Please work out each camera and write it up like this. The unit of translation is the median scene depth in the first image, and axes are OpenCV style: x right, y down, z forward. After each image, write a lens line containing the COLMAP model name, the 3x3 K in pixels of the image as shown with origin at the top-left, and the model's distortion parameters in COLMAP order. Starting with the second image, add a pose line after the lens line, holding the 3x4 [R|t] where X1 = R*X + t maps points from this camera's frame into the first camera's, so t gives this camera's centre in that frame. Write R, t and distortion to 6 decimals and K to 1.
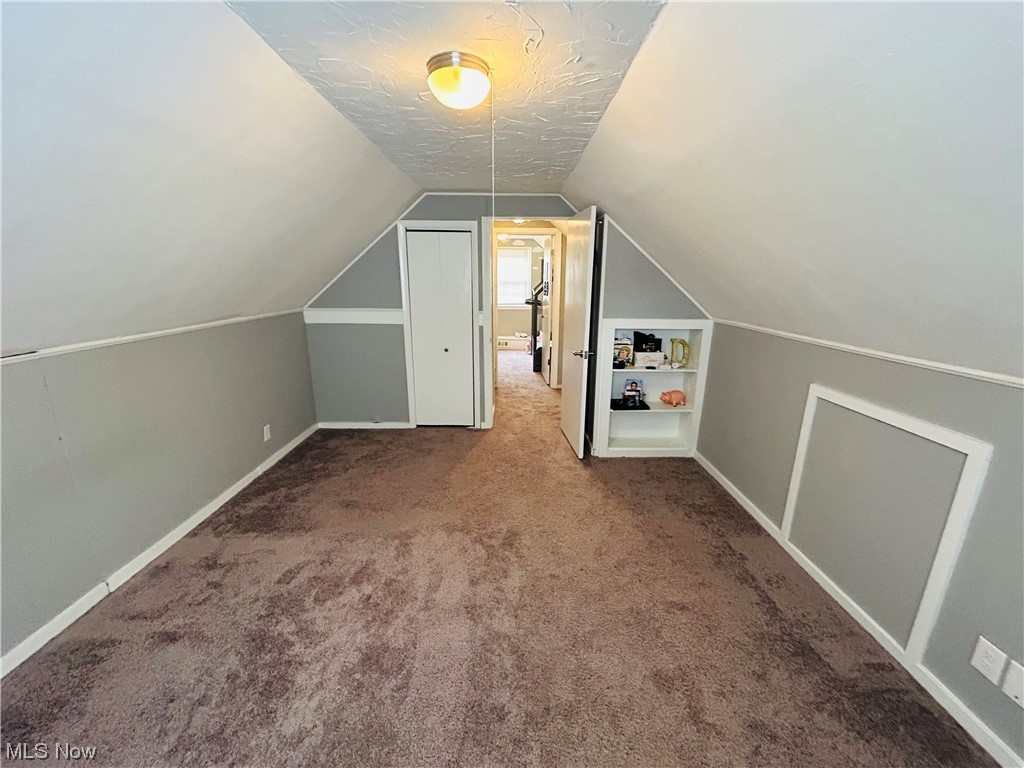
lens RADIAL K [[410.7, 0, 515.6], [0, 410.7, 383.8], [0, 0, 1]] dist [0.003268, -0.001038]
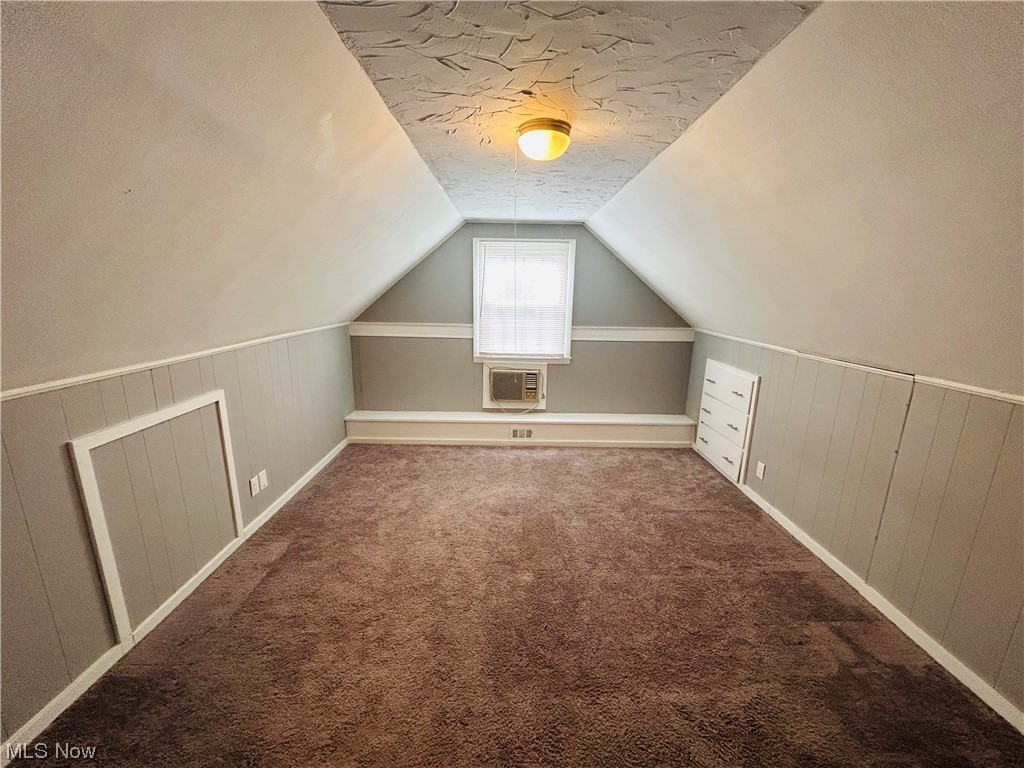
lens RADIAL K [[410.7, 0, 515.6], [0, 410.7, 383.8], [0, 0, 1]] dist [0.003268, -0.001038]
pose [[-0.999604, -0.028148, 0.000173, -0.061755], [-0.024801, 0.883589, 0.467606, -0.668245], [-0.013315, 0.467416, -0.883937, 2.392526]]
